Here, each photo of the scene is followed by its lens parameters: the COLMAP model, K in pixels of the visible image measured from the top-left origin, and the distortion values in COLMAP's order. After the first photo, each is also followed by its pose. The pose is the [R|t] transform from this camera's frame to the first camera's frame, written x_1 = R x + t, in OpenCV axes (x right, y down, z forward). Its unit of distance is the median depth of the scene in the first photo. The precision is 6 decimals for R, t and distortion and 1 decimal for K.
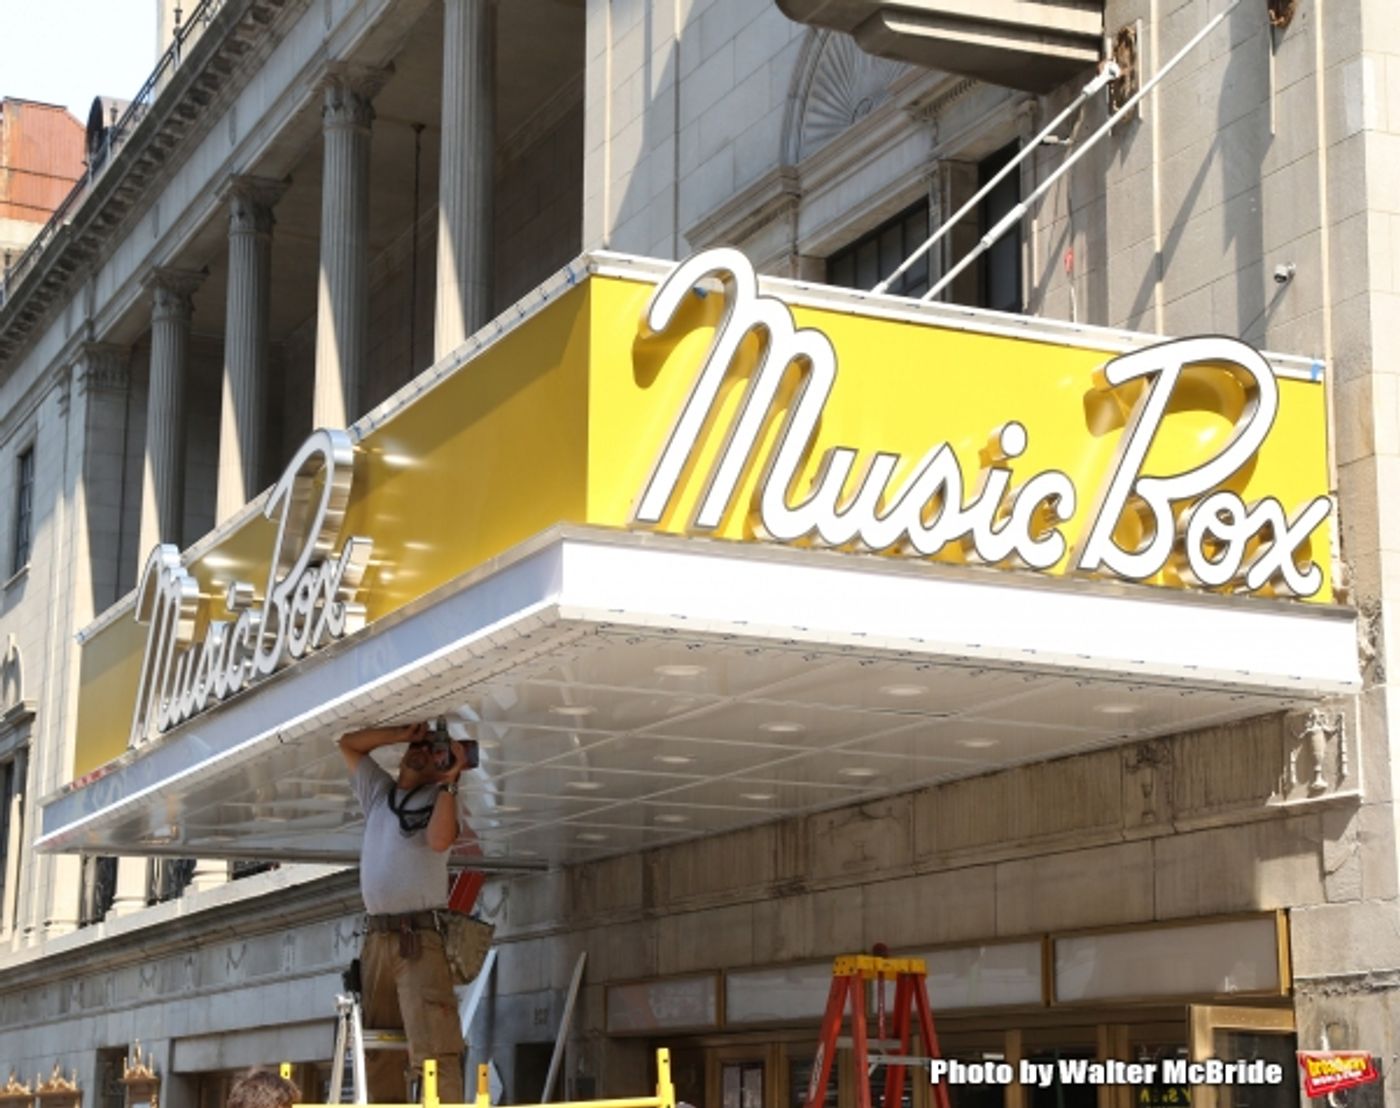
lens RADIAL K [[2668.8, 0, 717.0], [0, 2668.8, 549.2], [0, 0, 1]] dist [0.230158, 0.000000]
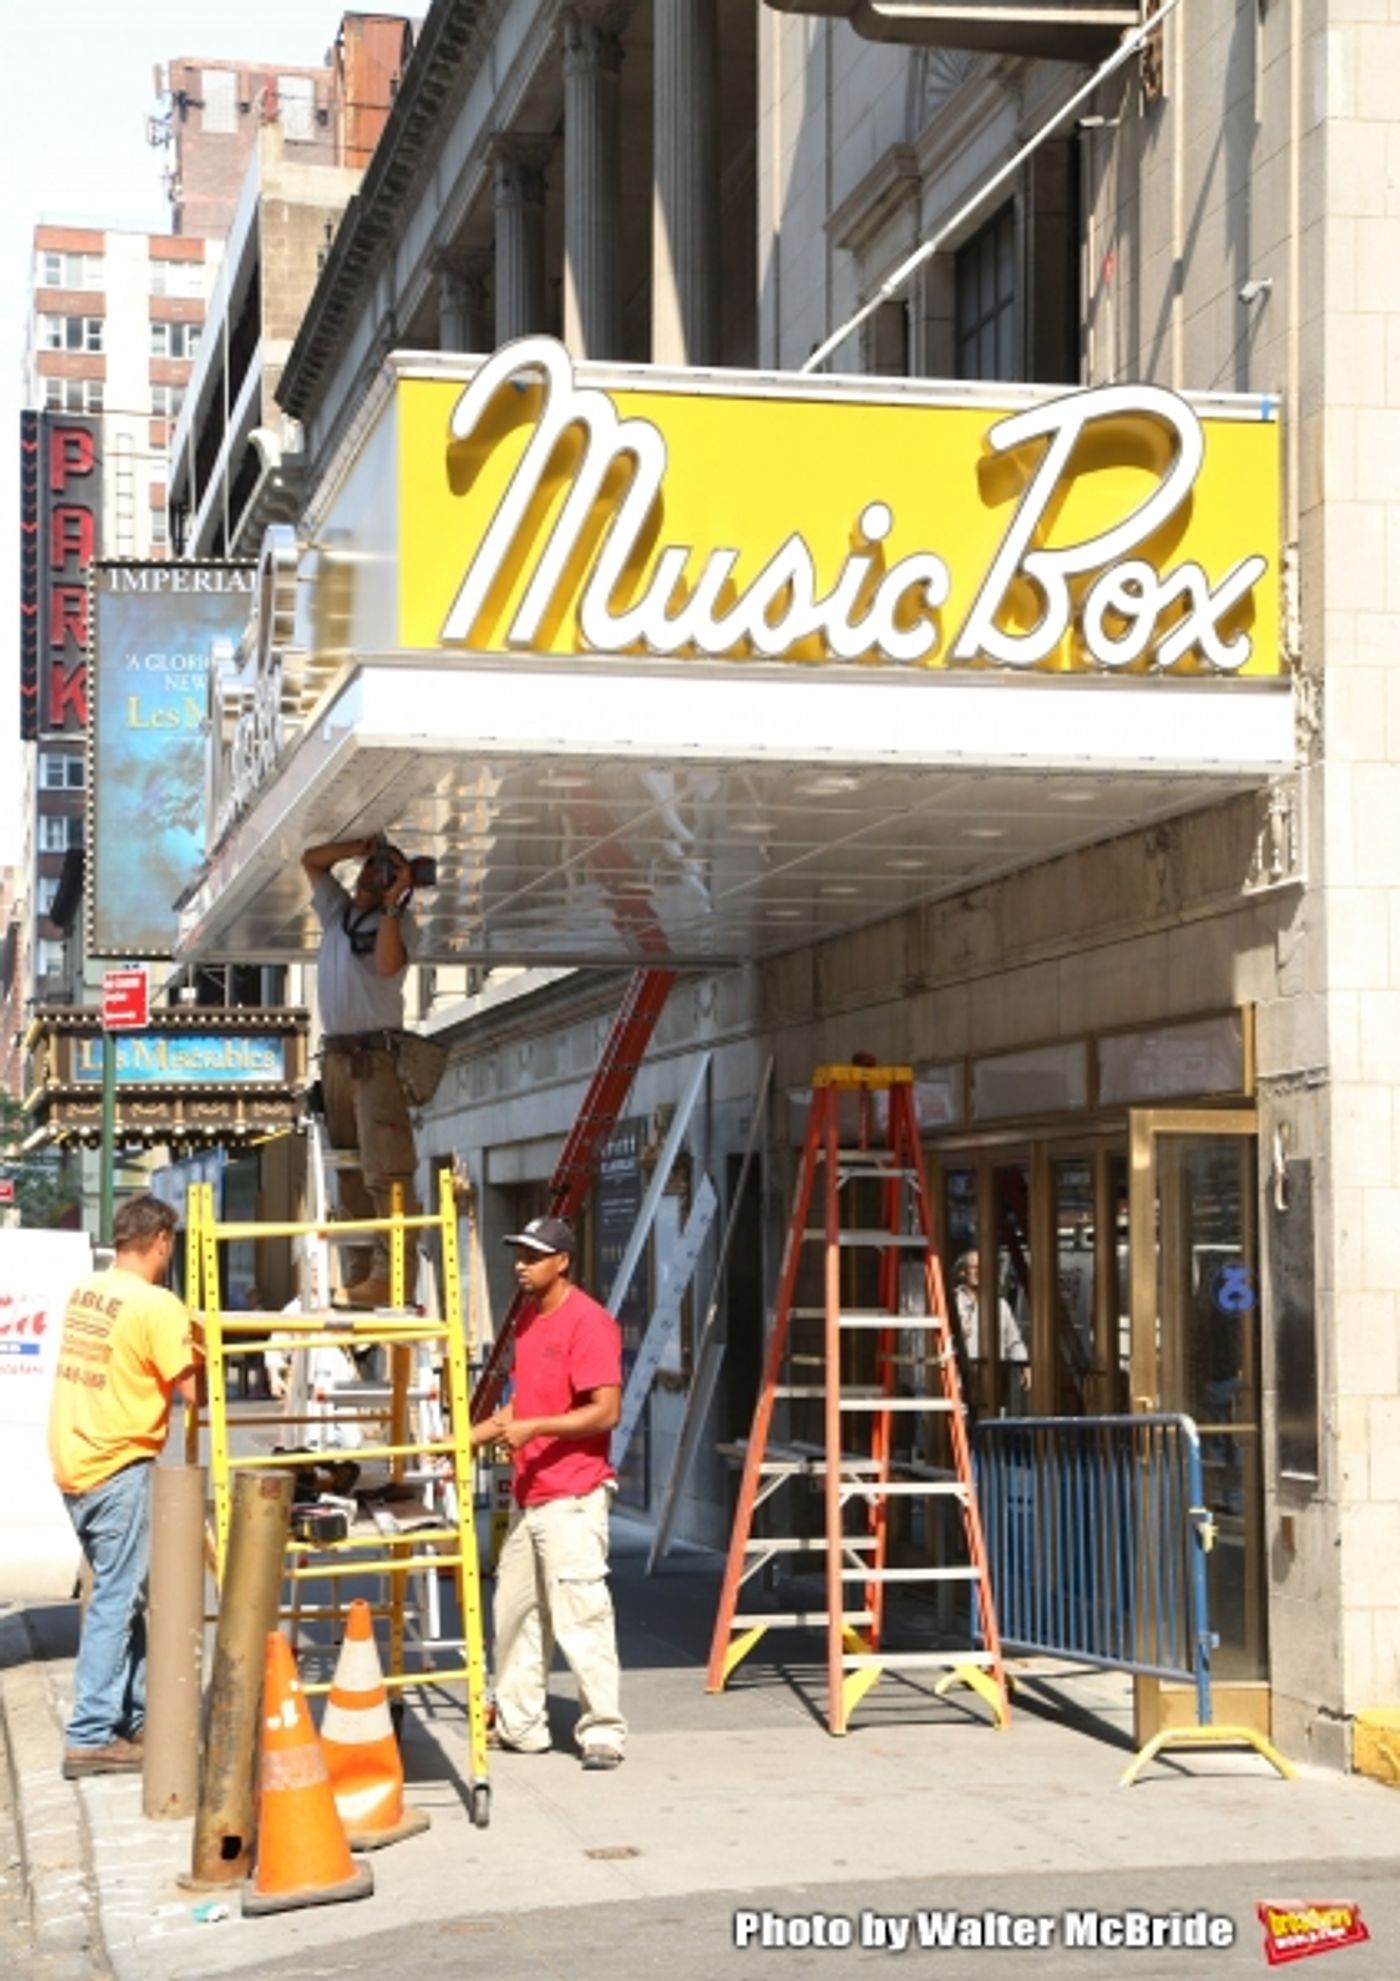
lens RADIAL K [[3418.3, 0, 686.6], [0, 3418.3, 1048.6], [0, 0, 1]] dist [0.243353, 0.000000]
pose [[0.975982, -0.022584, -0.216677, 0.256124], [0.055506, 0.987566, 0.147082, -0.033692], [0.210661, -0.155576, 0.965100, -0.168164]]
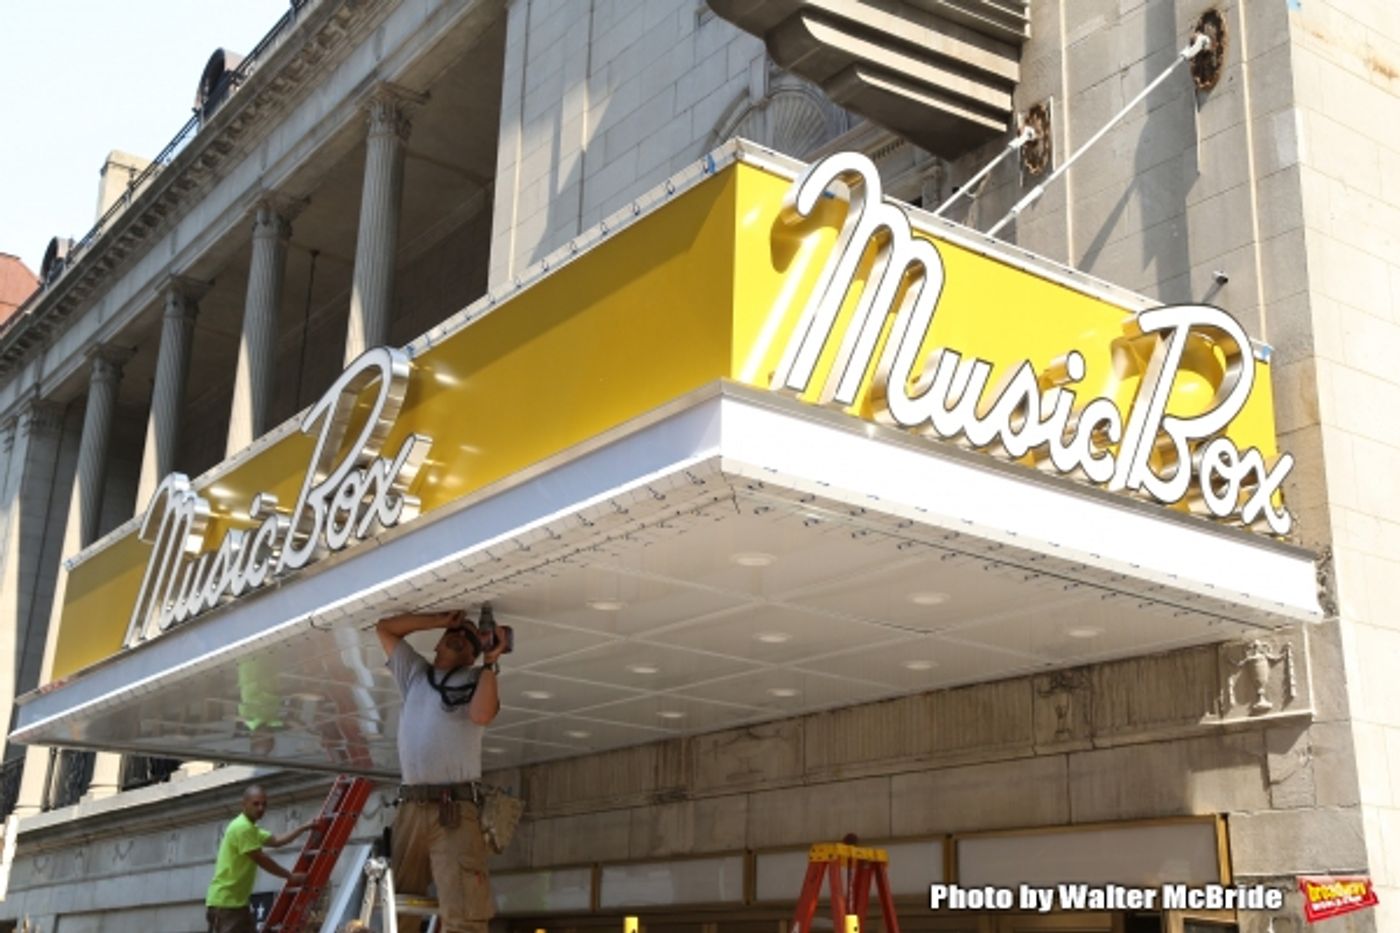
lens RADIAL K [[1641.1, 0, 698.6], [0, 1641.1, 450.7], [0, 0, 1]] dist [0.089942, 0.000000]
pose [[0.981278, 0.081151, 0.174666, -0.133849], [-0.062453, 0.991966, -0.110015, 0.066306], [-0.182191, 0.097046, 0.978462, 0.311570]]
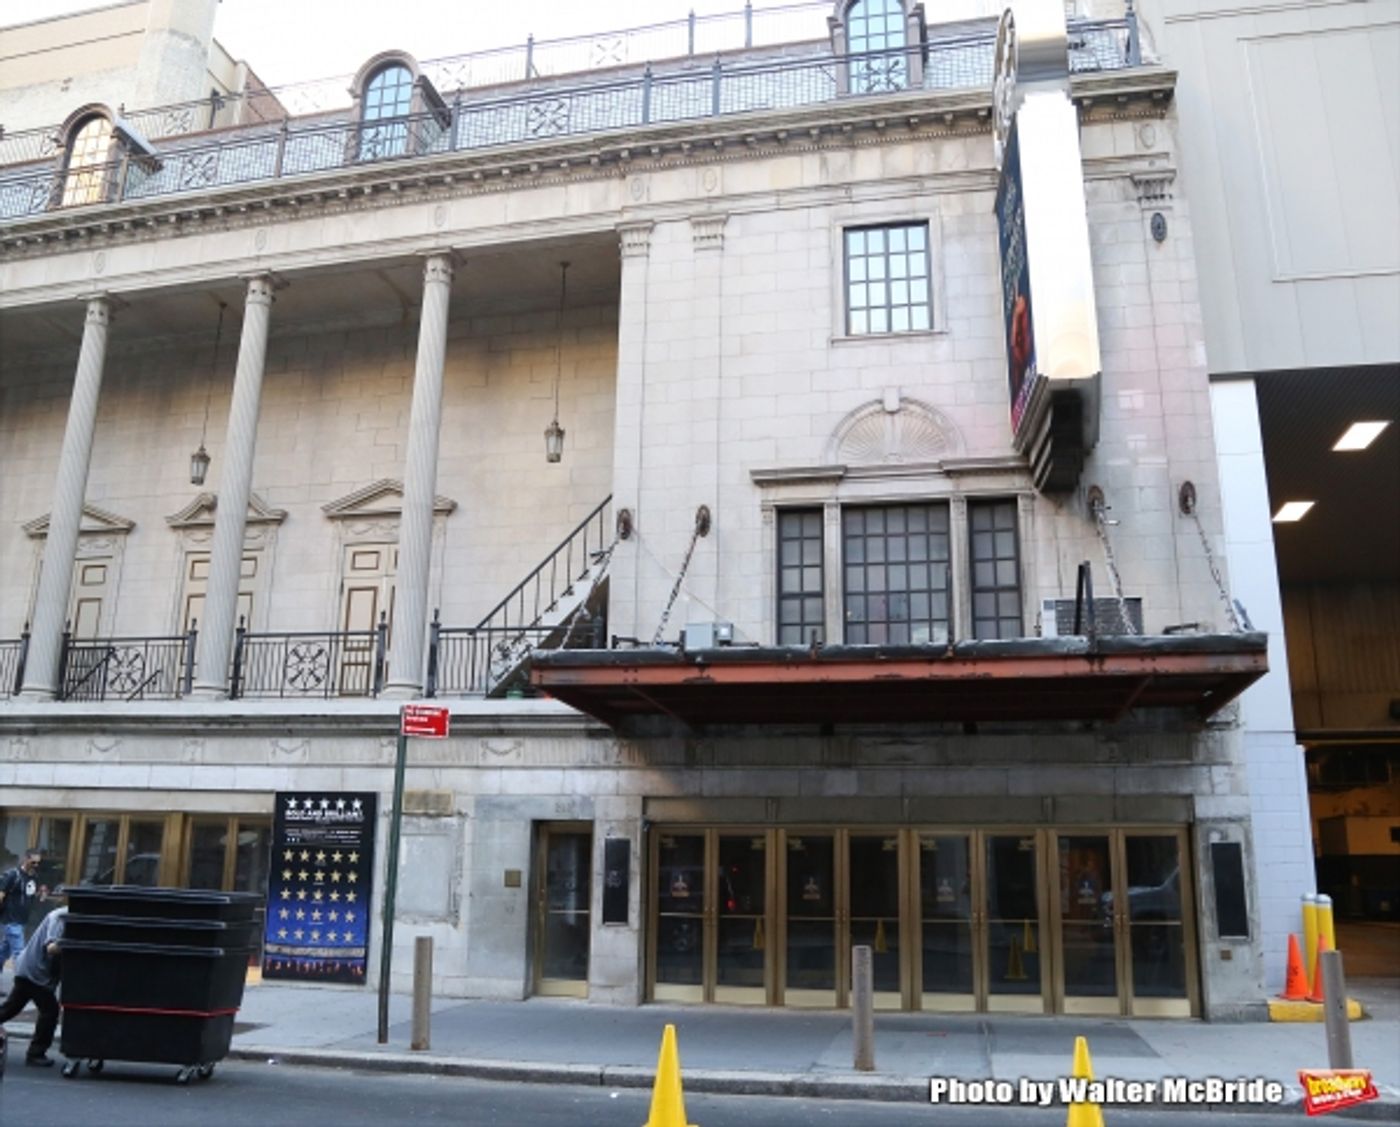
lens RADIAL K [[1148.5, 0, 685.3], [0, 1148.5, 561.0], [0, 0, 1]] dist [-0.119895, 0.063169]
pose [[0.616964, 0.207105, 0.759251, -1.101415], [-0.180457, 0.976276, -0.119666, 0.119906], [-0.766022, -0.063182, 0.639701, 0.593933]]
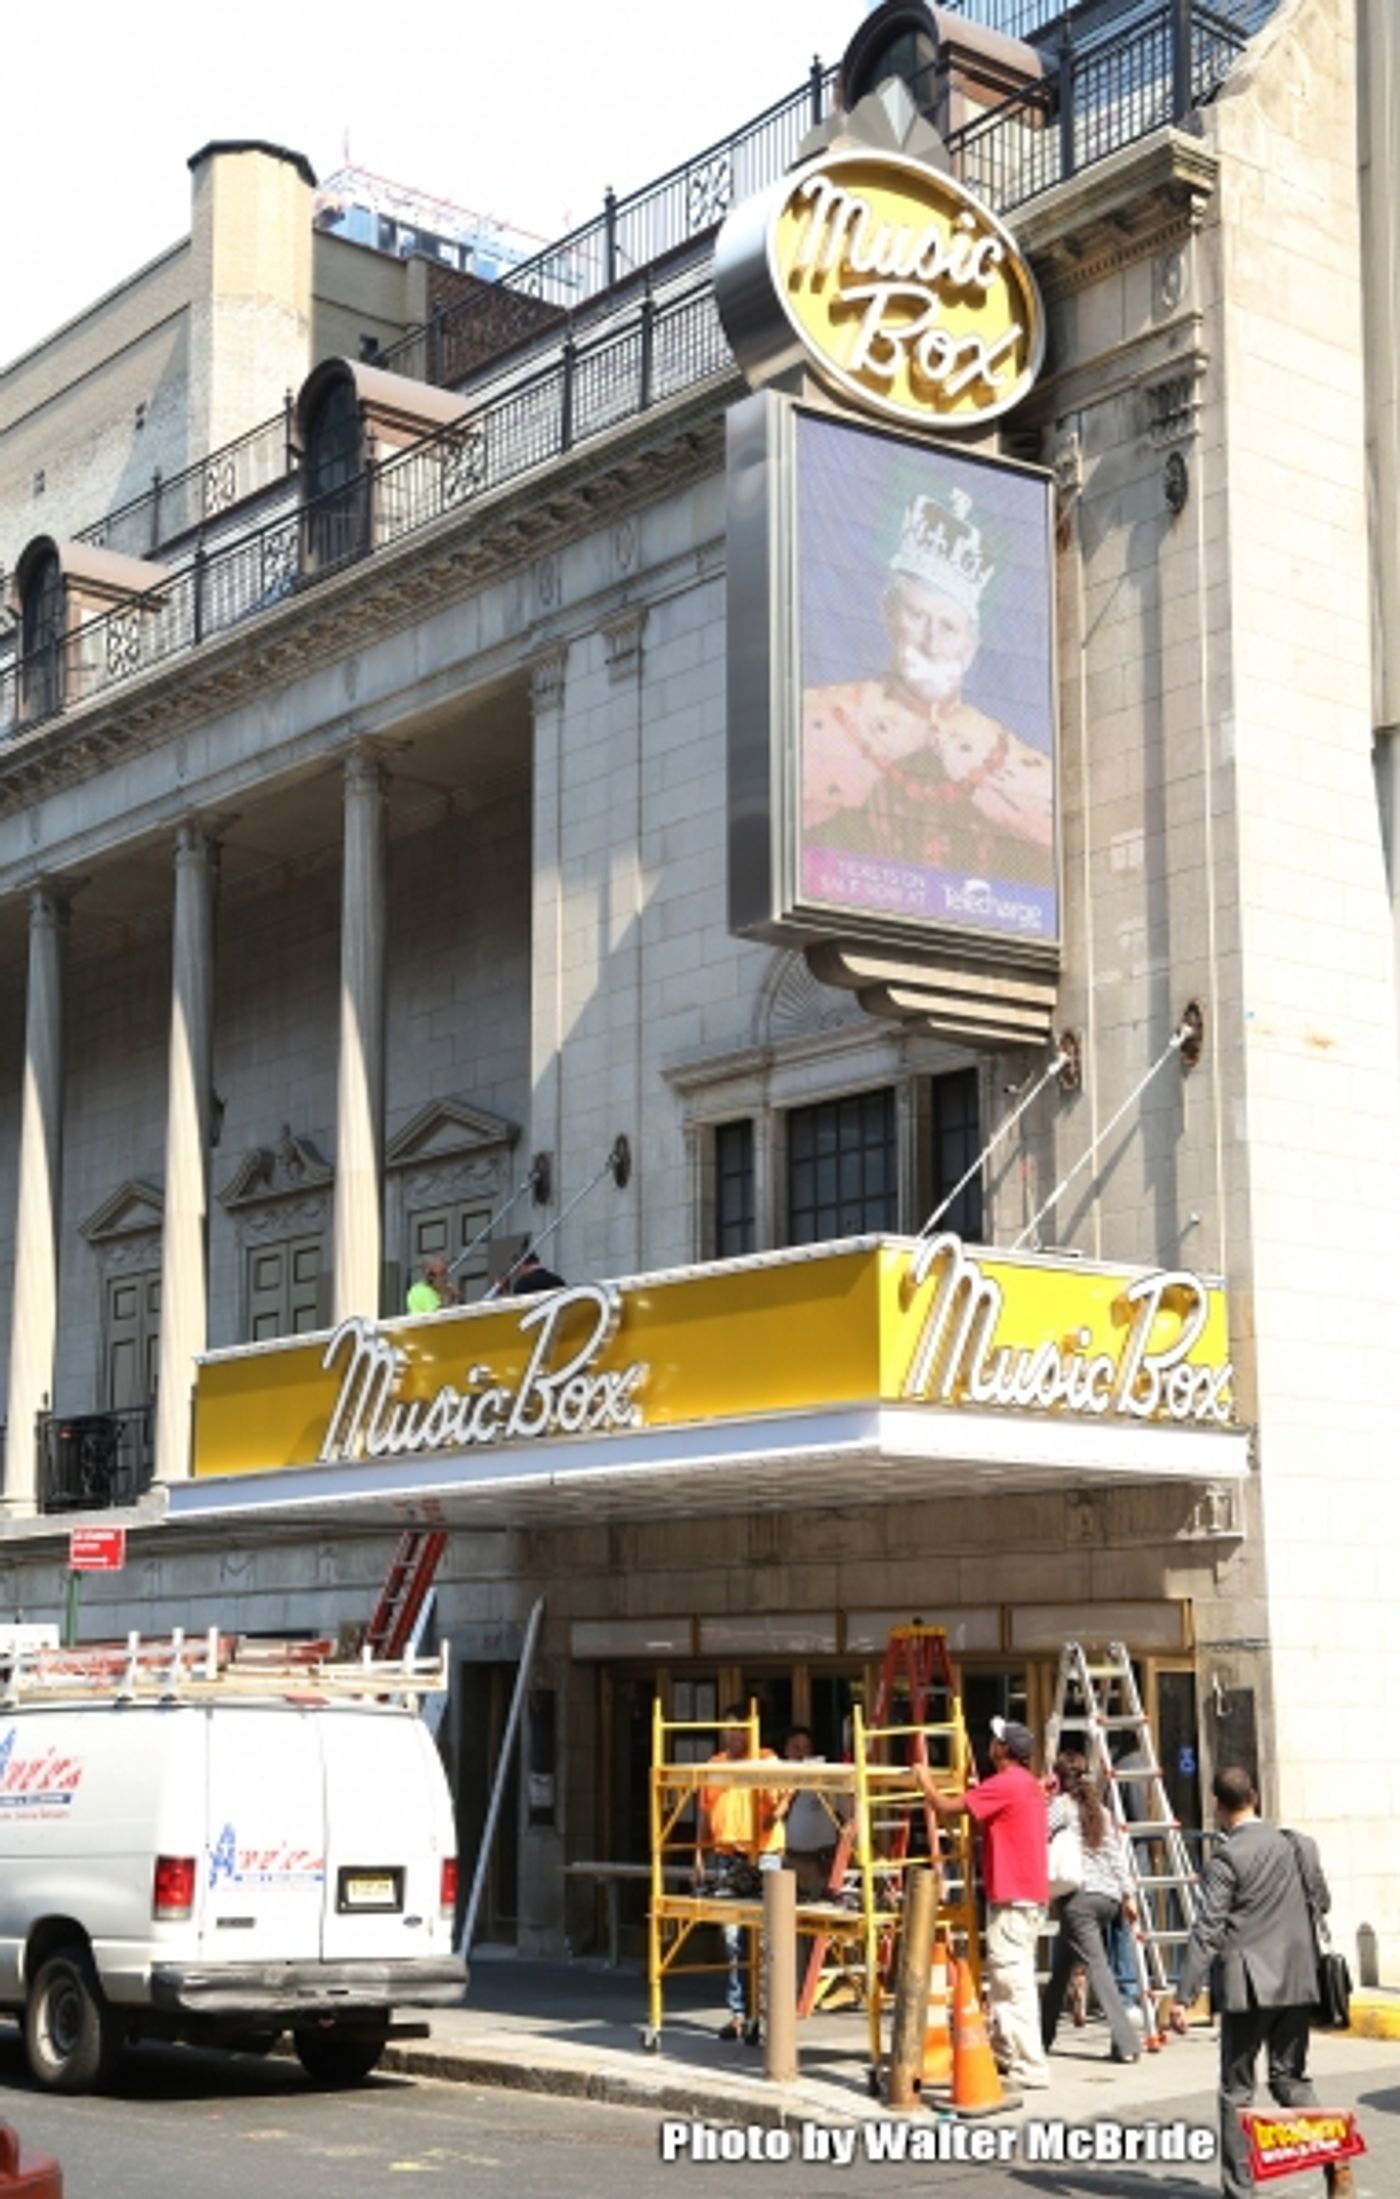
lens RADIAL K [[3029.0, 0, 719.7], [0, 3029.0, 1091.4], [0, 0, 1]] dist [0.152981, 0.000000]
pose [[0.968993, 0.037318, 0.244255, -0.513467], [-0.041406, 0.999075, 0.011623, -0.180999], [-0.243595, -0.021376, 0.969642, -0.719129]]
